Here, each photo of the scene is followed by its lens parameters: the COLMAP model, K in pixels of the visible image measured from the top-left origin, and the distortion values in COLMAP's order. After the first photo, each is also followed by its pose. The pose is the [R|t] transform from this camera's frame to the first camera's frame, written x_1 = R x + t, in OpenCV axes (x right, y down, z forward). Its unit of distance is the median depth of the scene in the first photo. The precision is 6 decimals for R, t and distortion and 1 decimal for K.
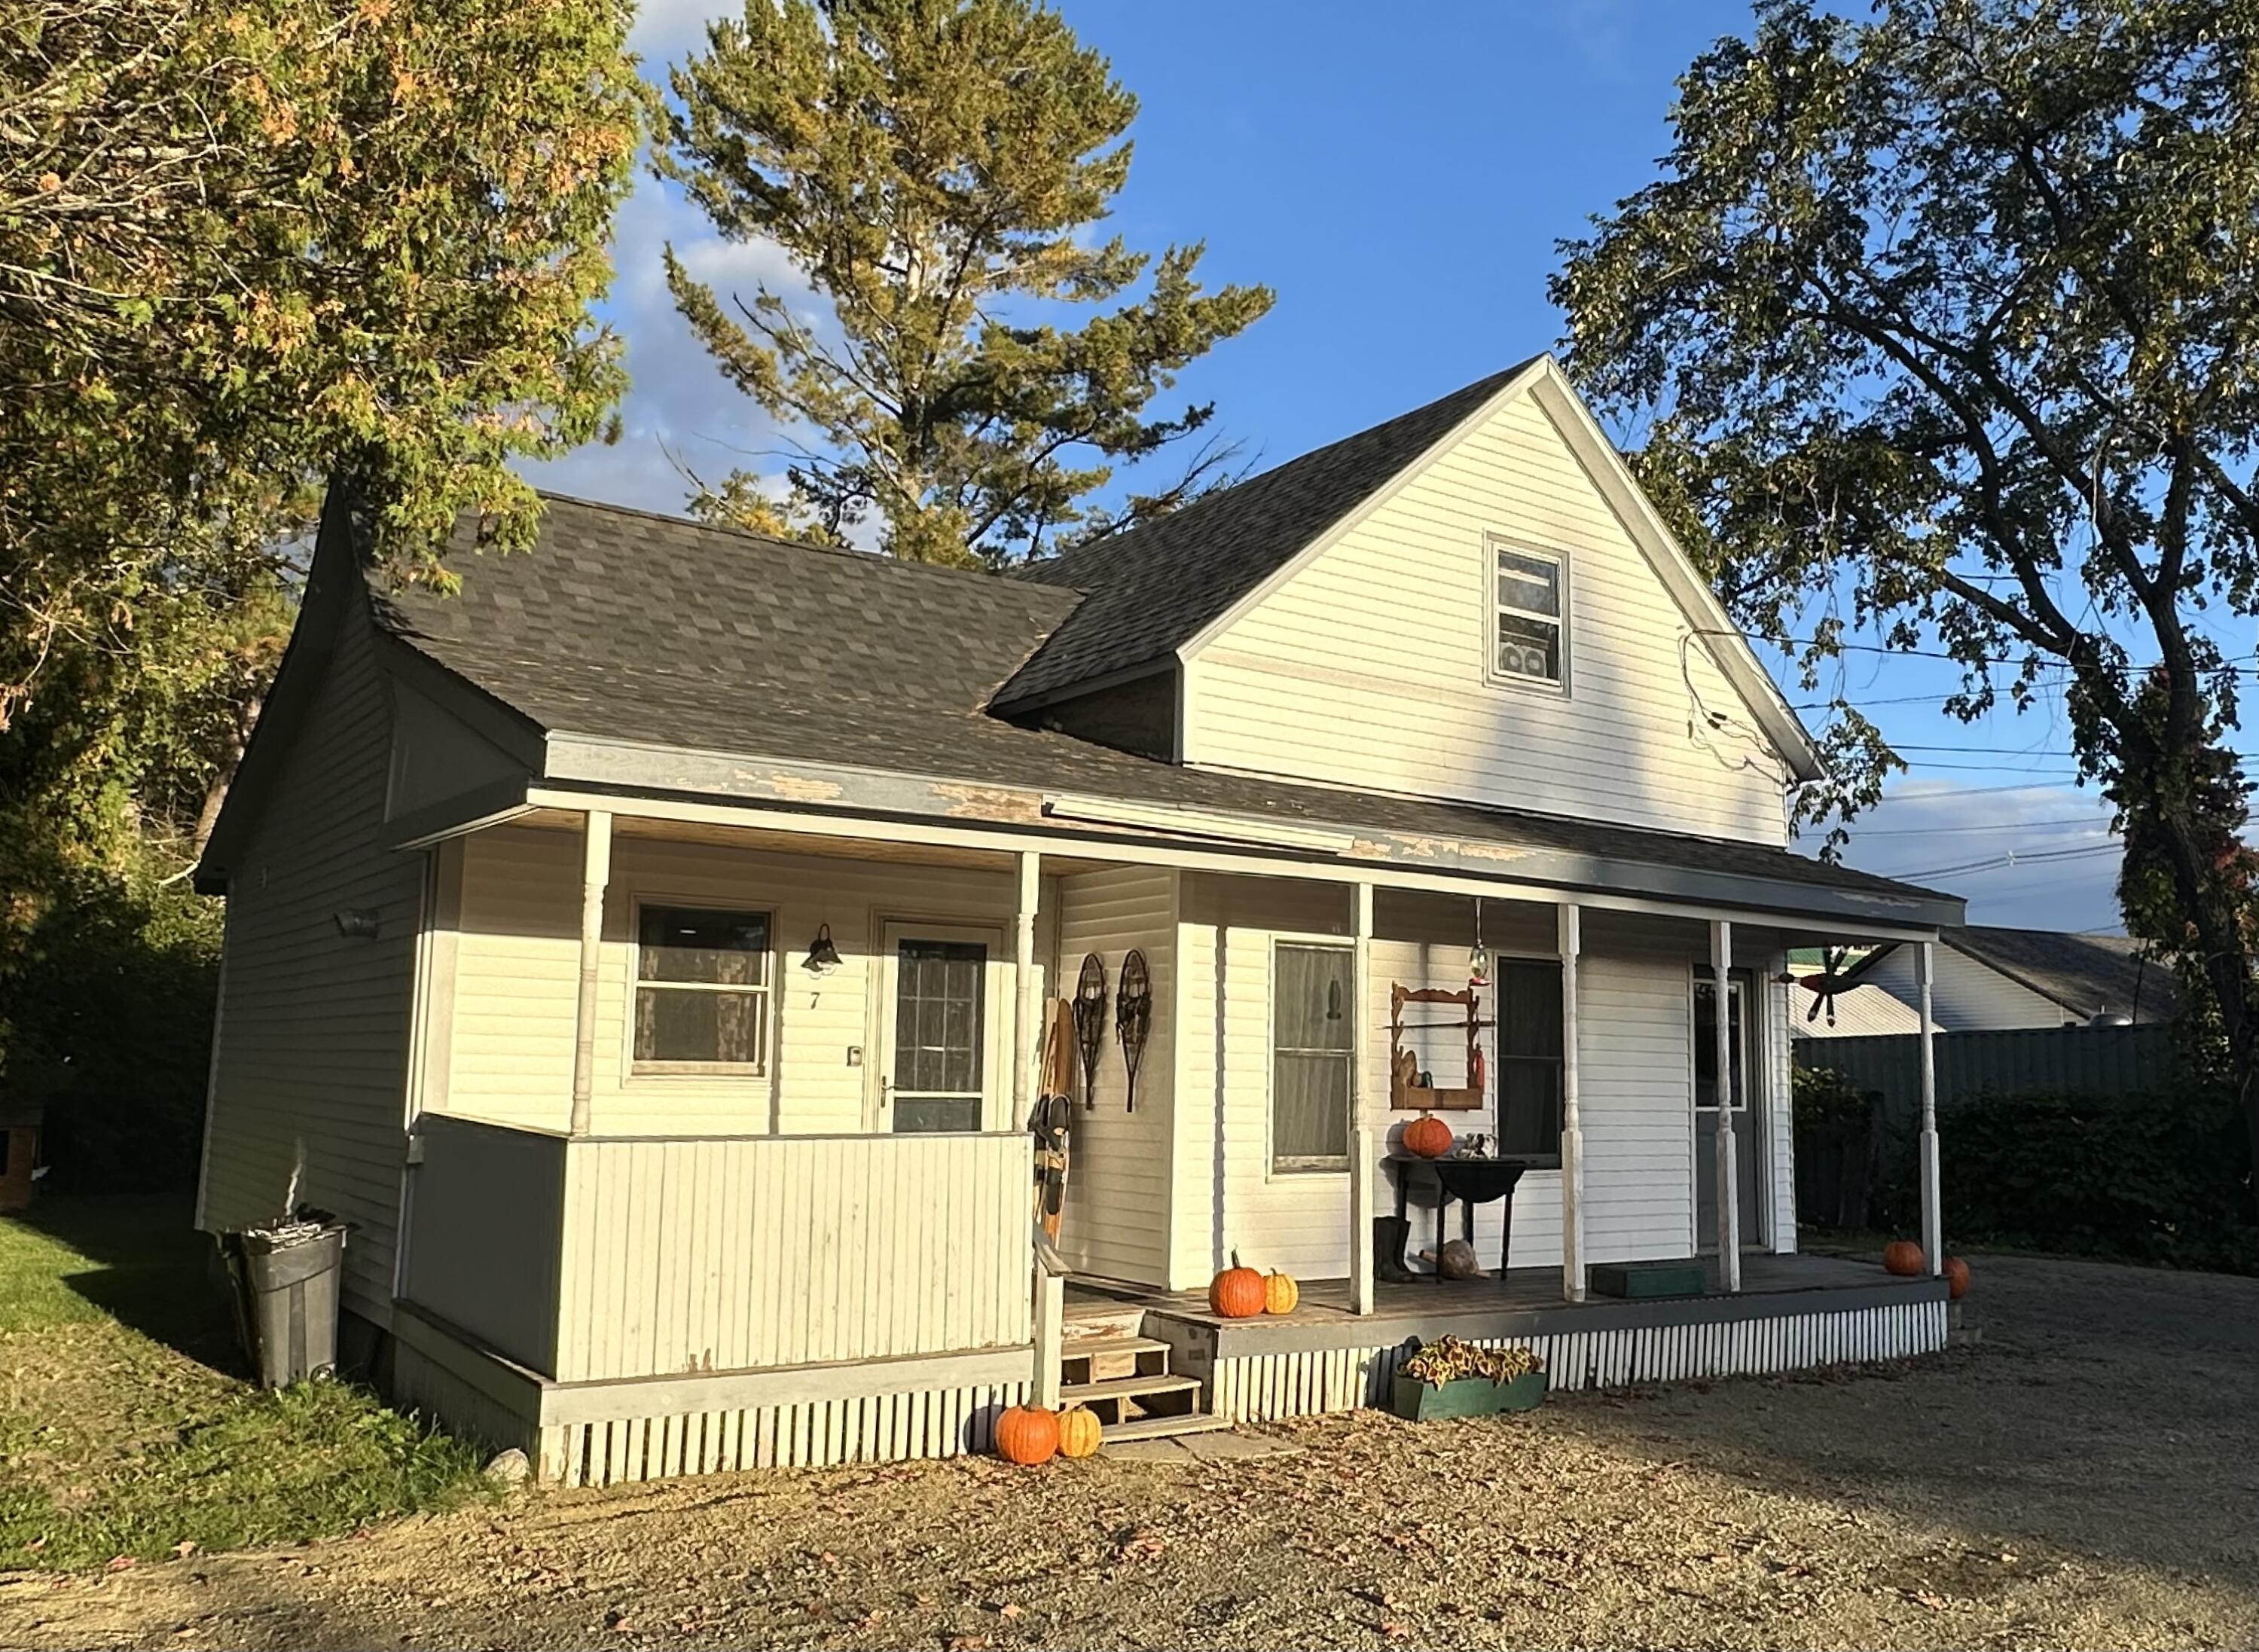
lens RADIAL K [[1731.1, 0, 1147.1], [0, 1731.1, 890.1], [0, 0, 1]] dist [-0.064954, -0.010169]
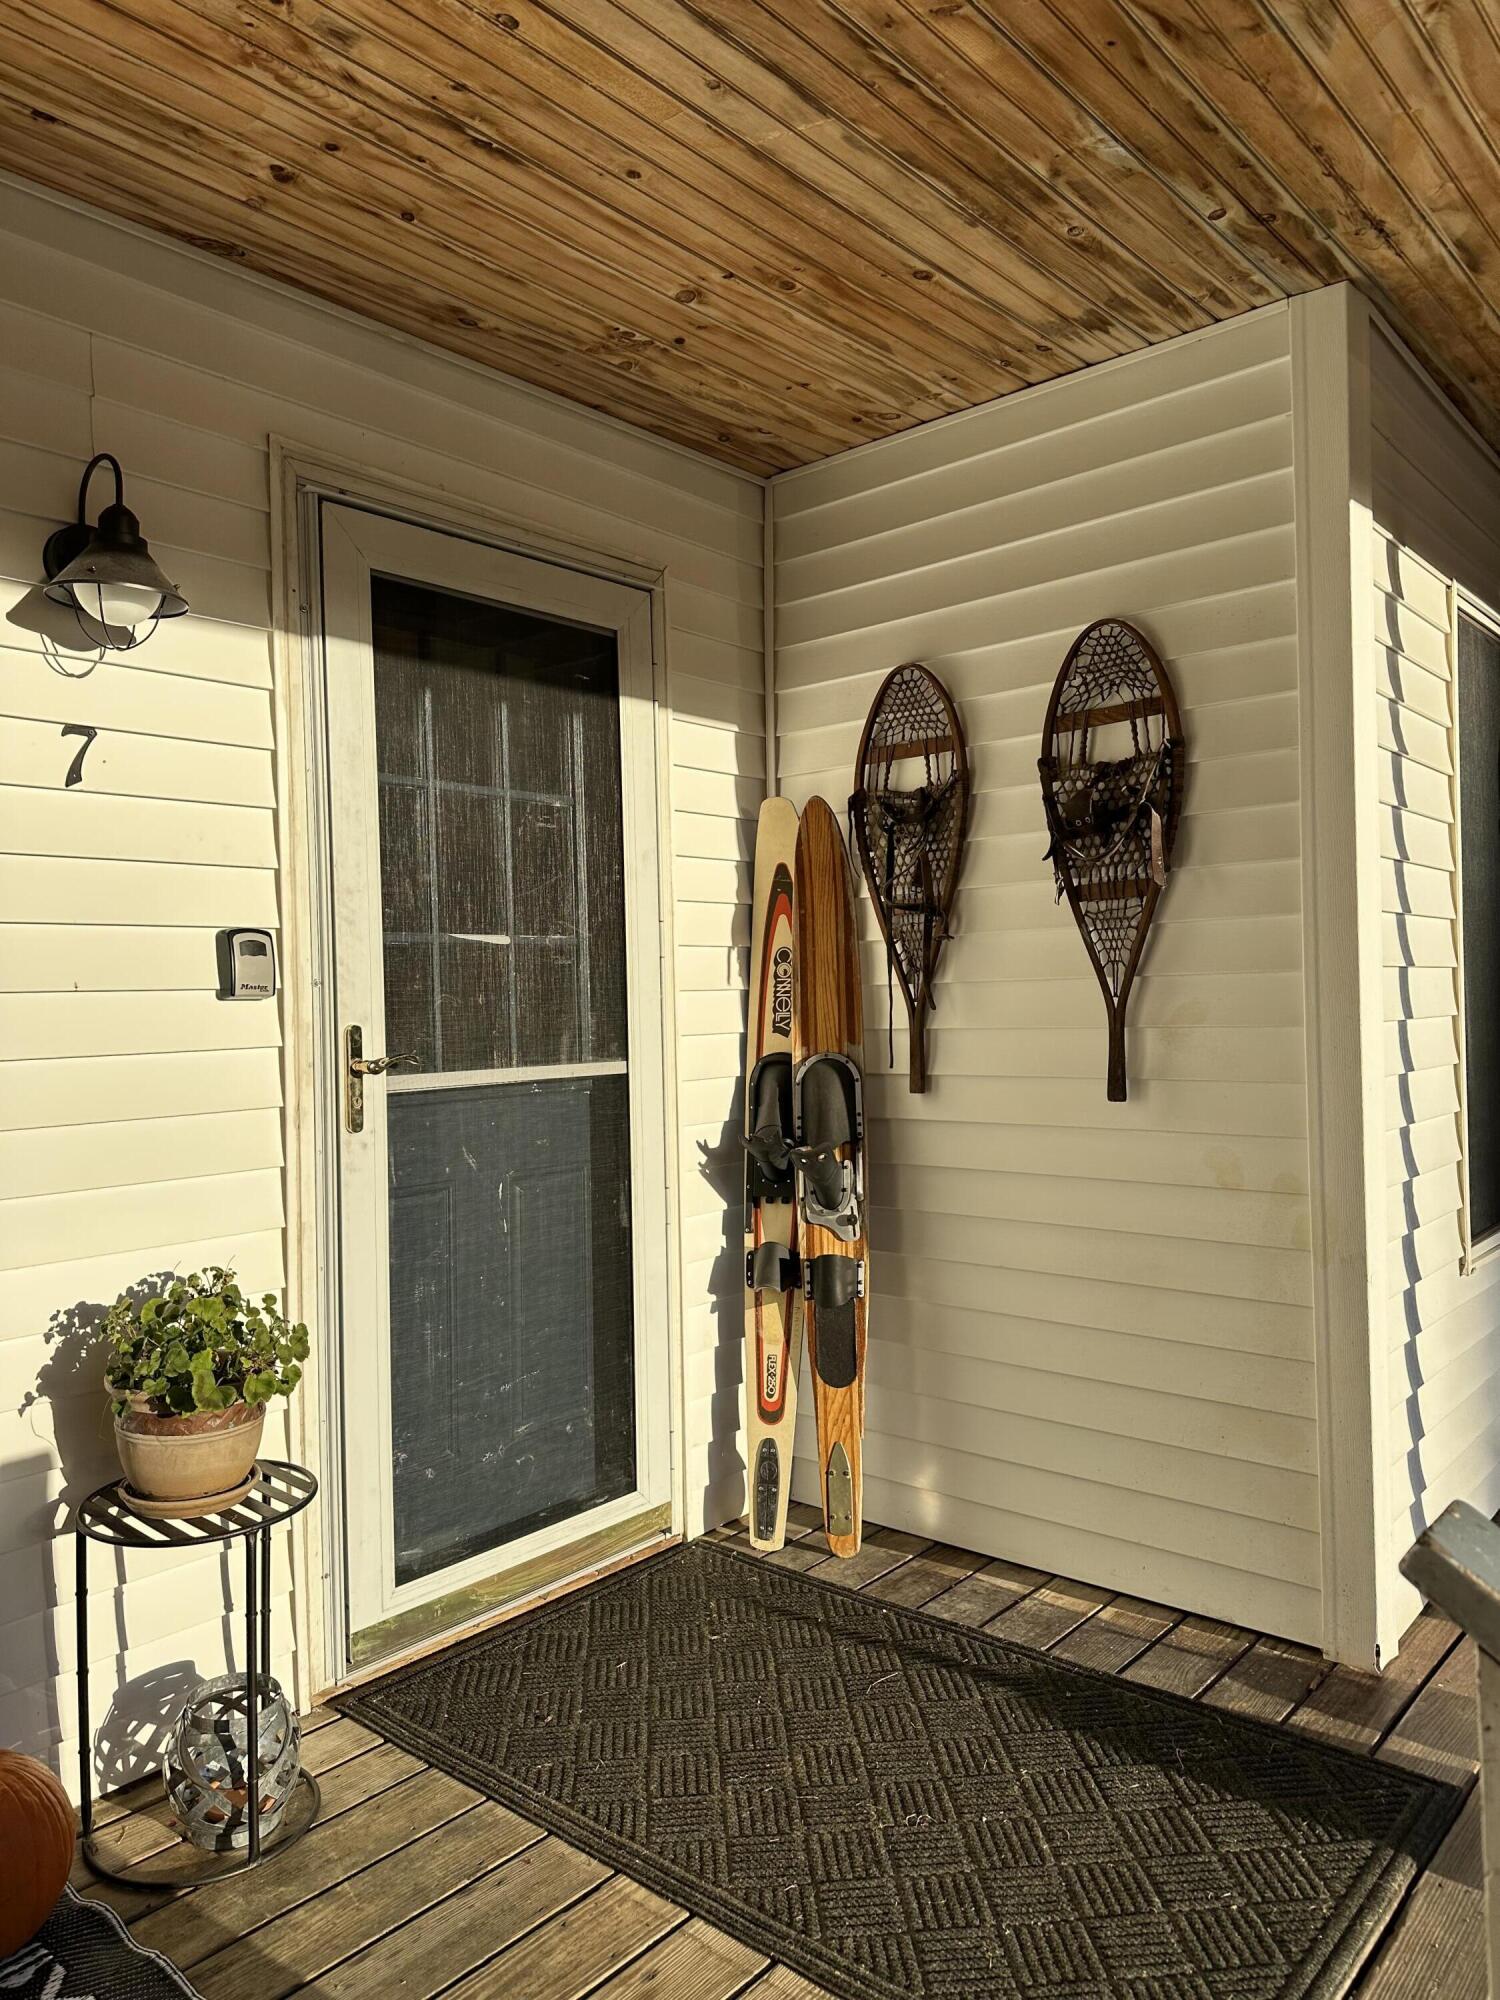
lens RADIAL K [[1333.2, 0, 729.6], [0, 1333.2, 988.1], [0, 0, 1]] dist [0.040916, -0.032762]
pose [[0.972629, -0.035447, 0.229645, -0.123133], [0.011637, 0.994486, 0.104219, 0.067601], [-0.232073, -0.098694, 0.967678, 0.663607]]
